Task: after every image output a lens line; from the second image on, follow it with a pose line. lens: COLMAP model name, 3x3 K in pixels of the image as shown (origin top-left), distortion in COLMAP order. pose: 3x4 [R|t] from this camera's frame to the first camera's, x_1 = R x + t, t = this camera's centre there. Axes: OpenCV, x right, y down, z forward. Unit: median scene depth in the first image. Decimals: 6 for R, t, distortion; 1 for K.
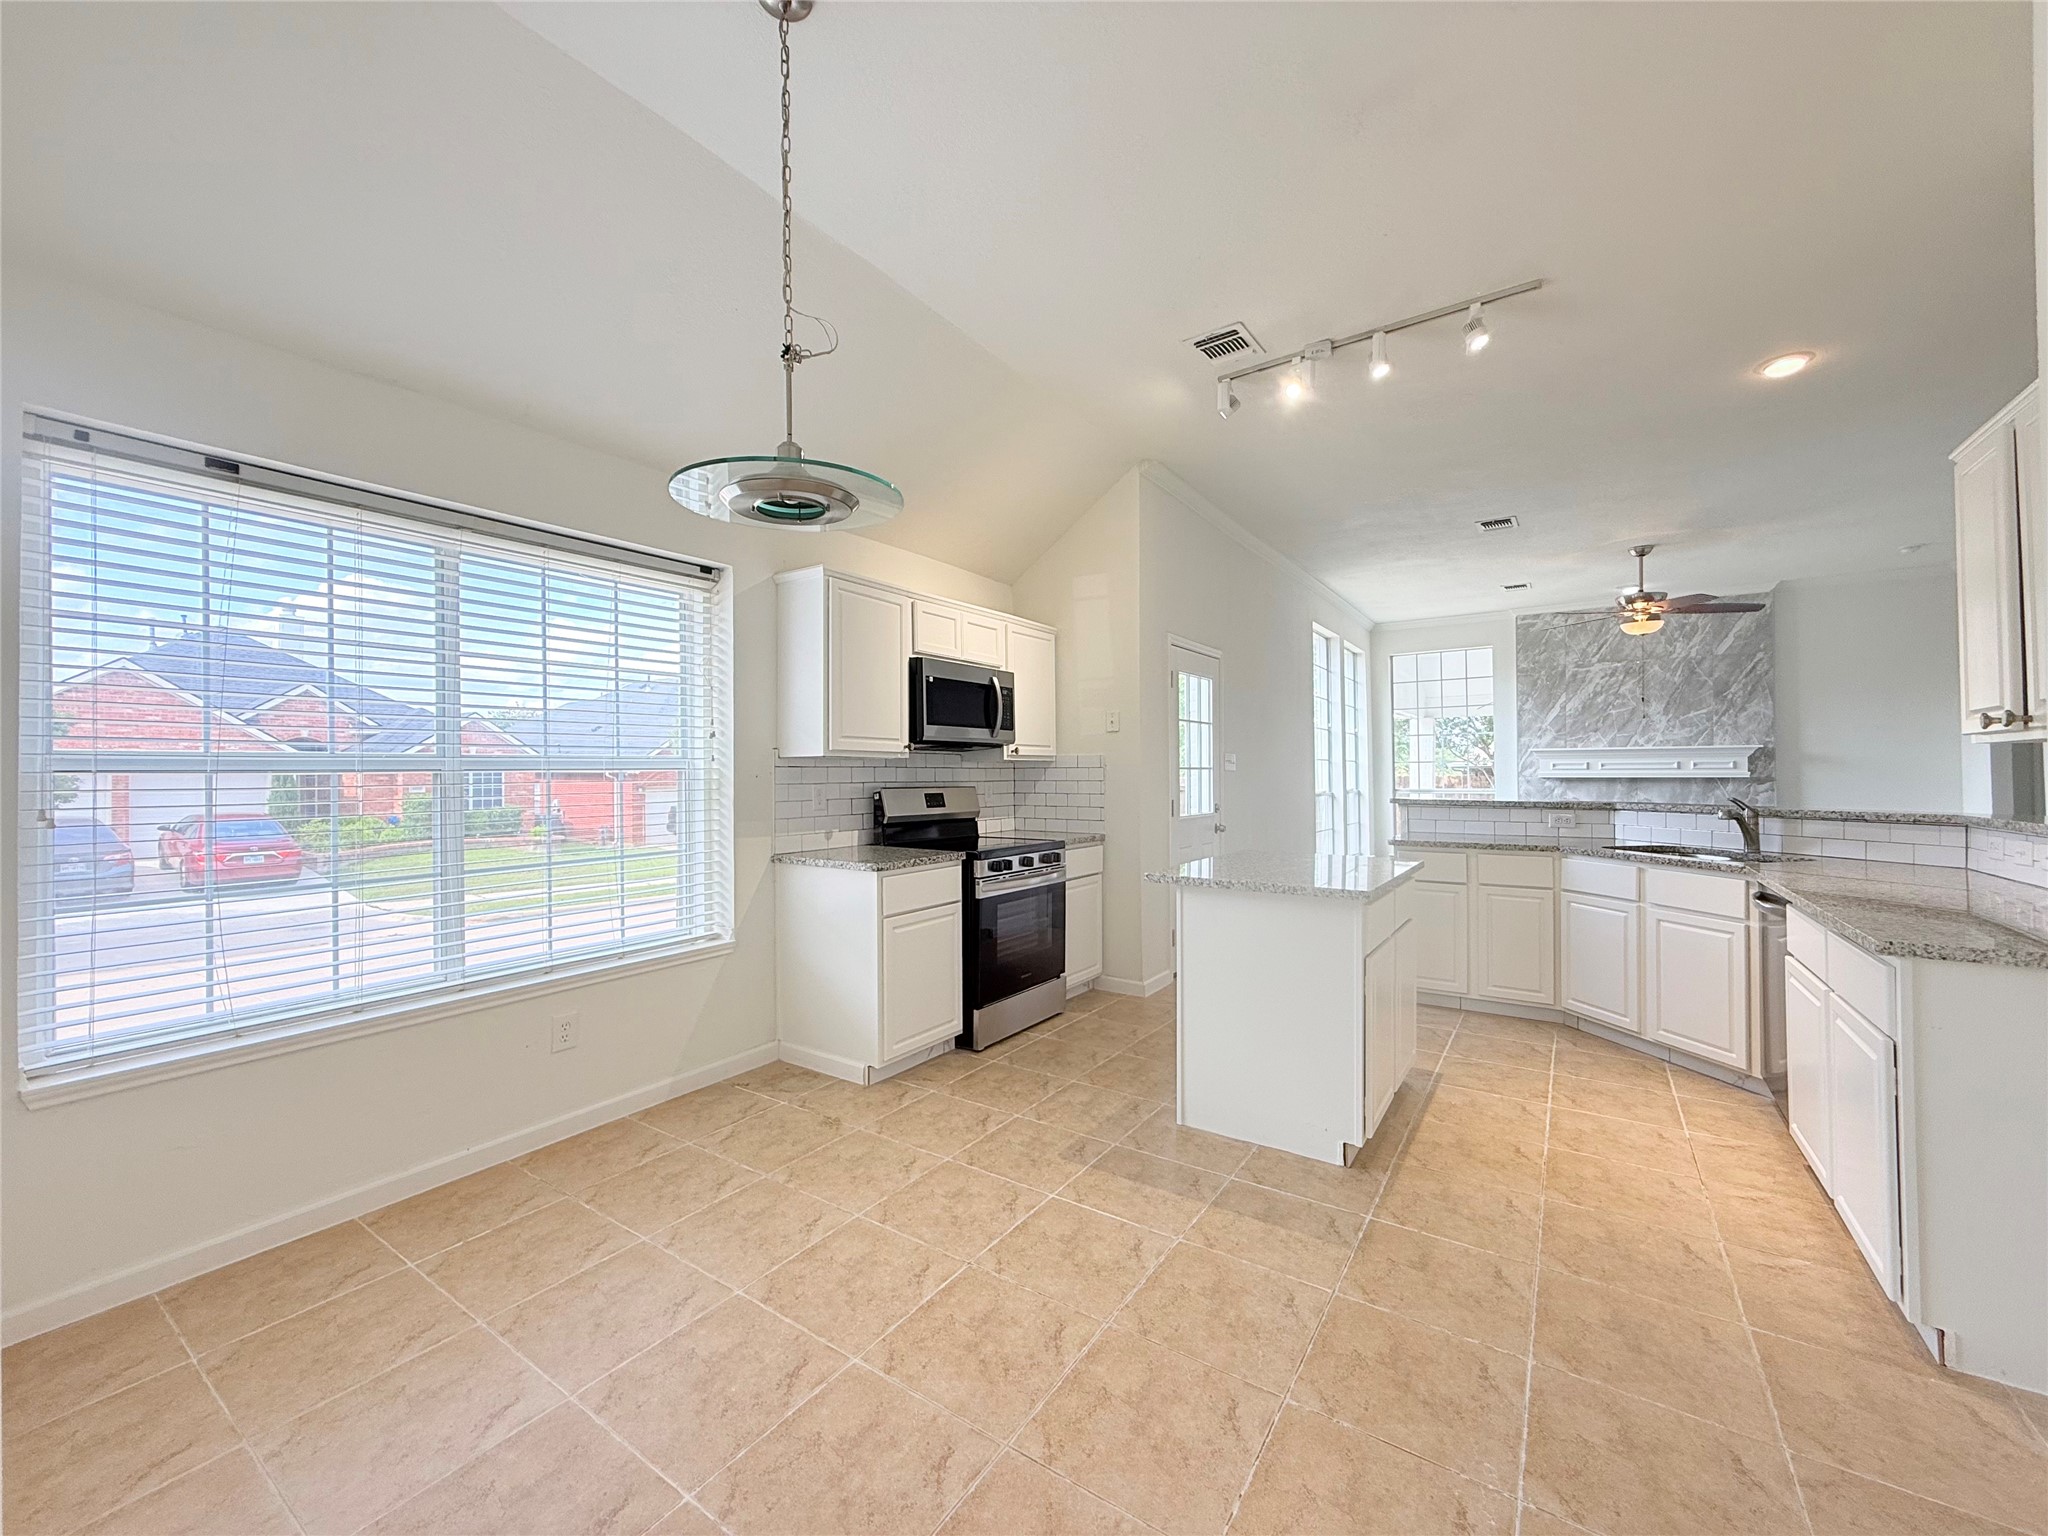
lens RADIAL K [[814.8, 0, 1020.0], [0, 814.8, 766.0], [0, 0, 1]] dist [-0.001003, 0.001058]
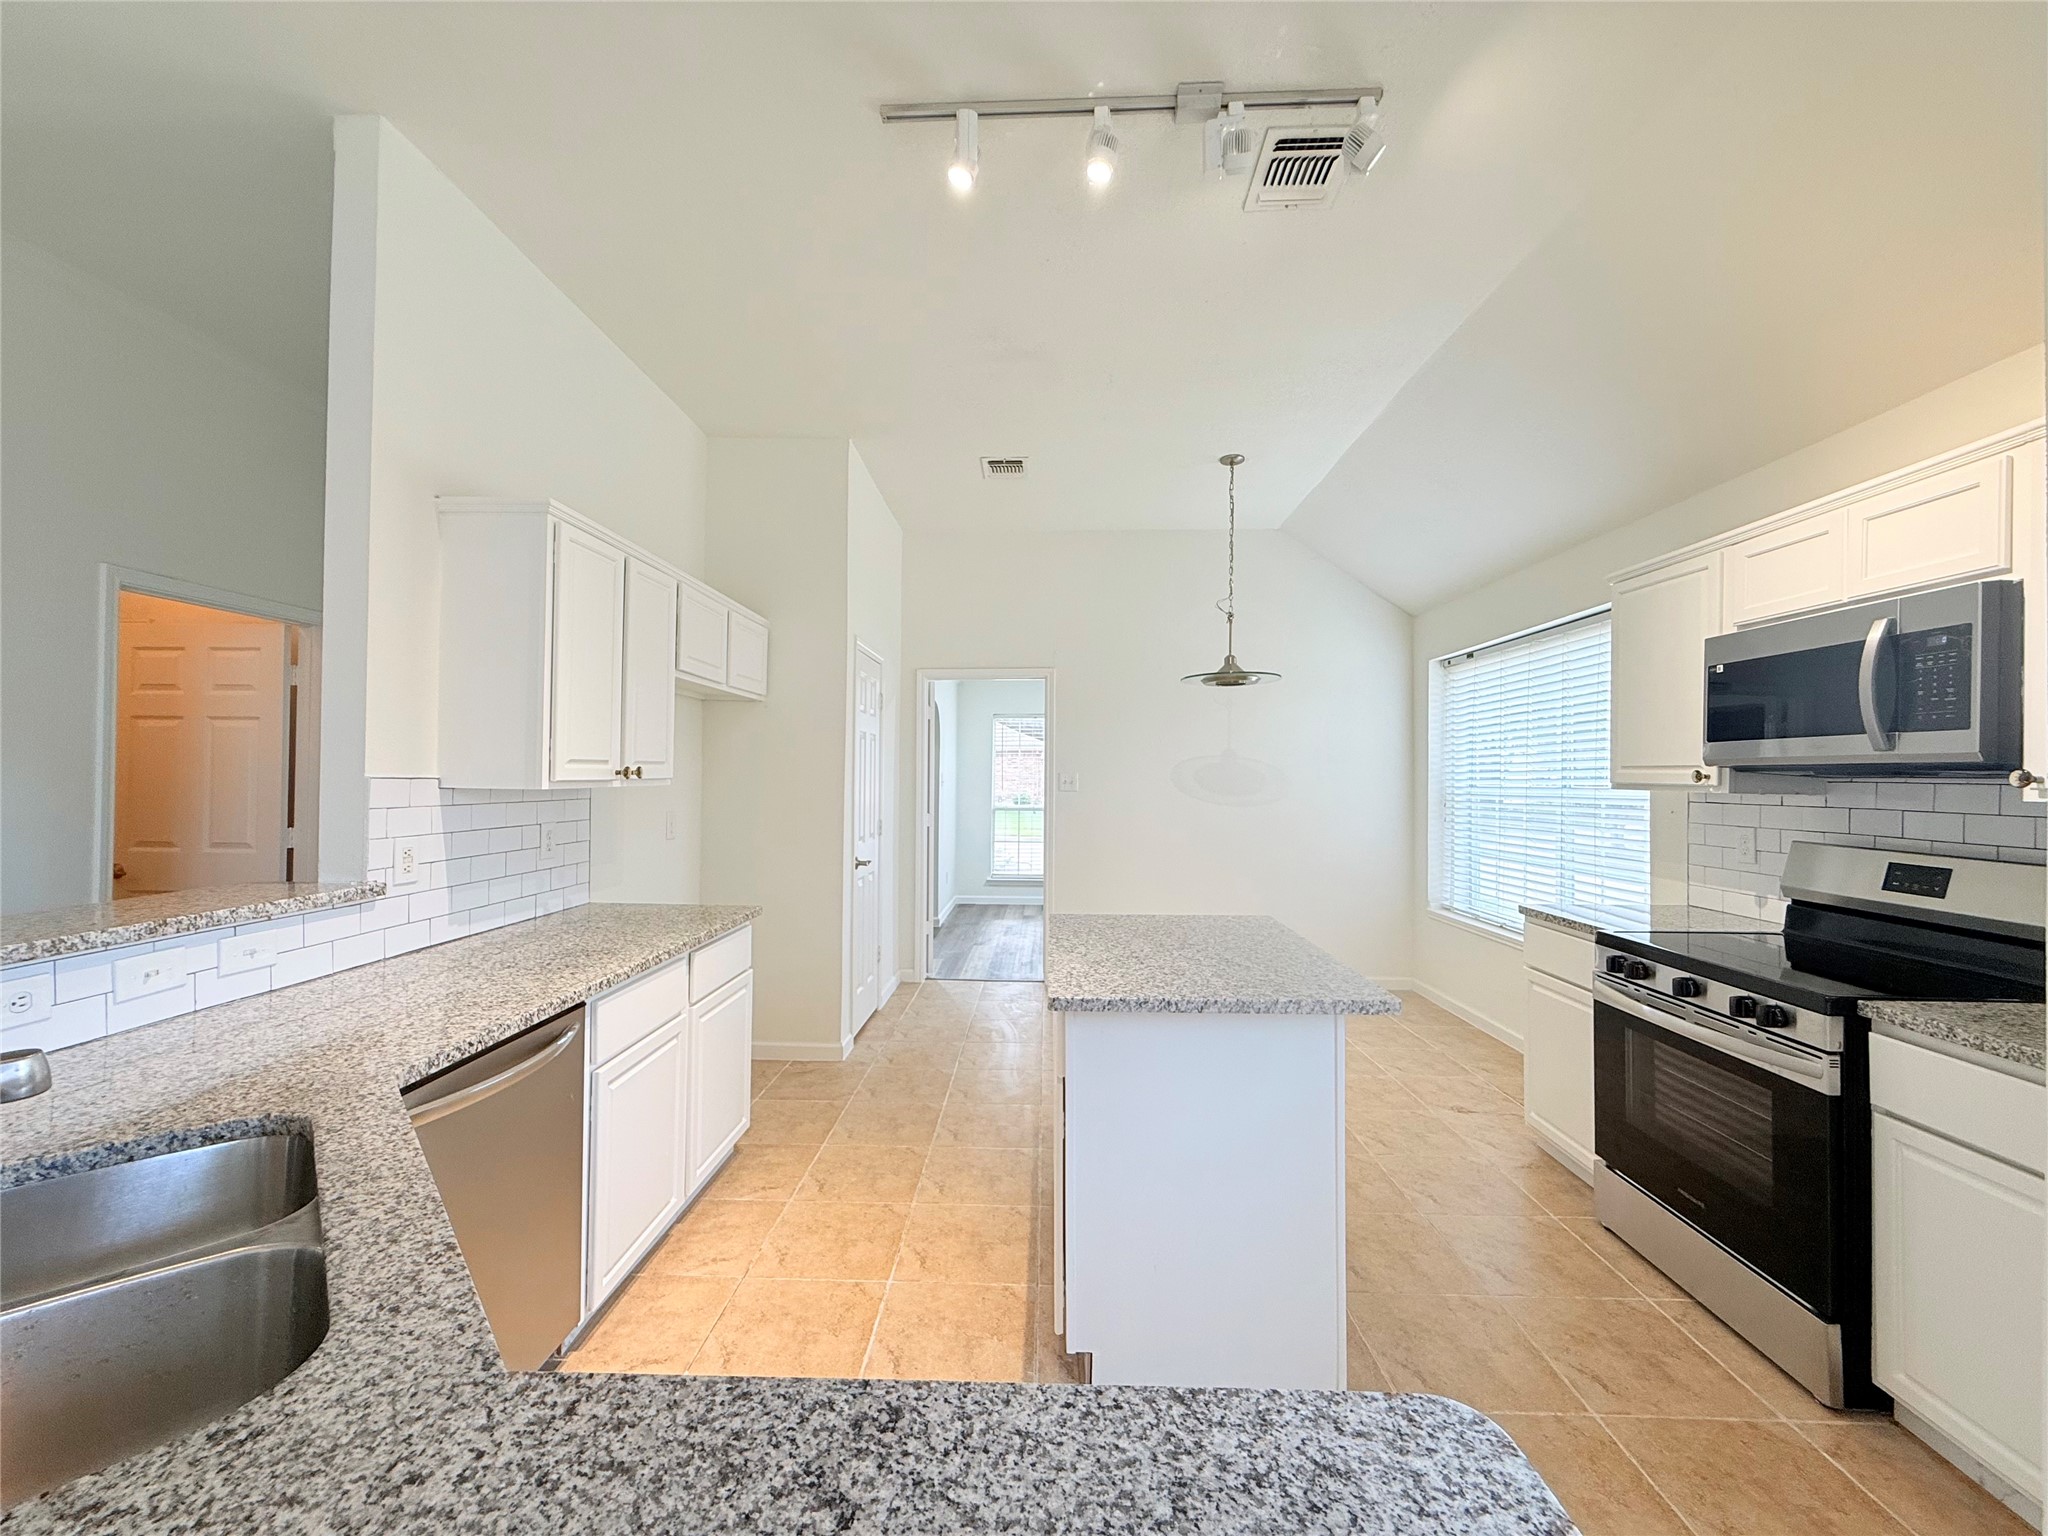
lens RADIAL K [[815.0, 0, 1018.5], [0, 815.0, 767.8], [0, 0, 1]] dist [-0.001013, -0.000150]
pose [[-0.845282, -0.005609, -0.534291, 0.724180], [0.001921, 0.999907, -0.013536, -0.023686], [0.534317, -0.012468, -0.845192, 1.308269]]
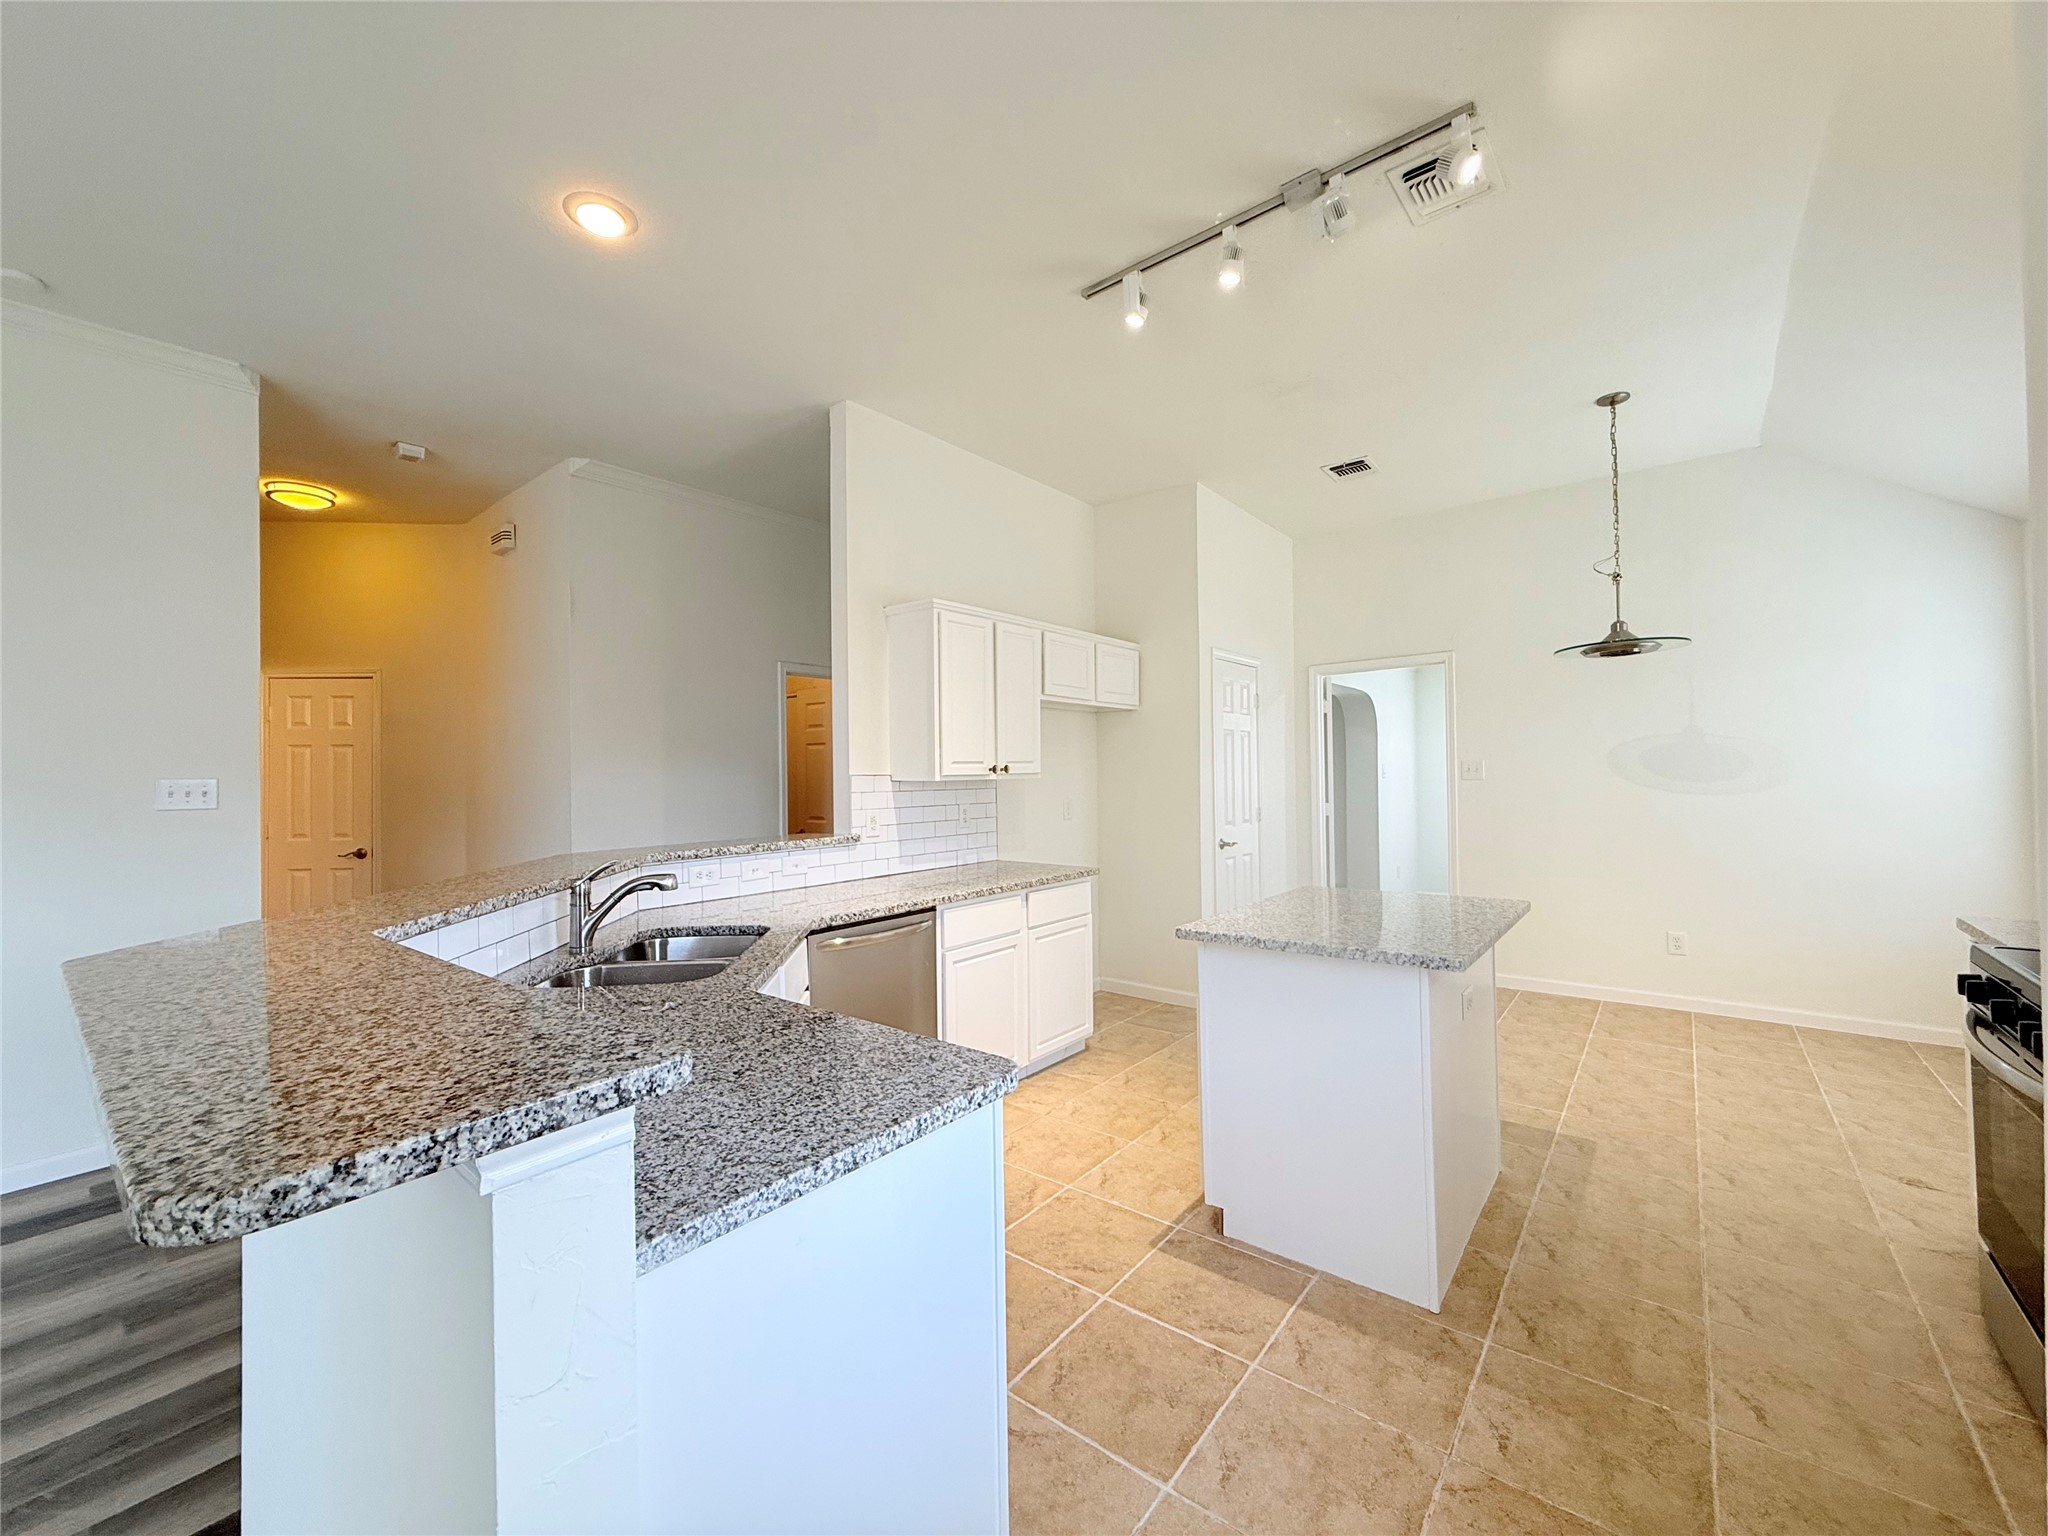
lens RADIAL K [[815.0, 0, 1018.5], [0, 815.0, 767.8], [0, 0, 1]] dist [-0.001013, -0.000150]
pose [[-0.996186, 0.021907, 0.084465, 0.517392], [0.020524, 0.999641, -0.017209, -0.013122], [-0.084811, -0.015410, -0.996278, 1.566381]]
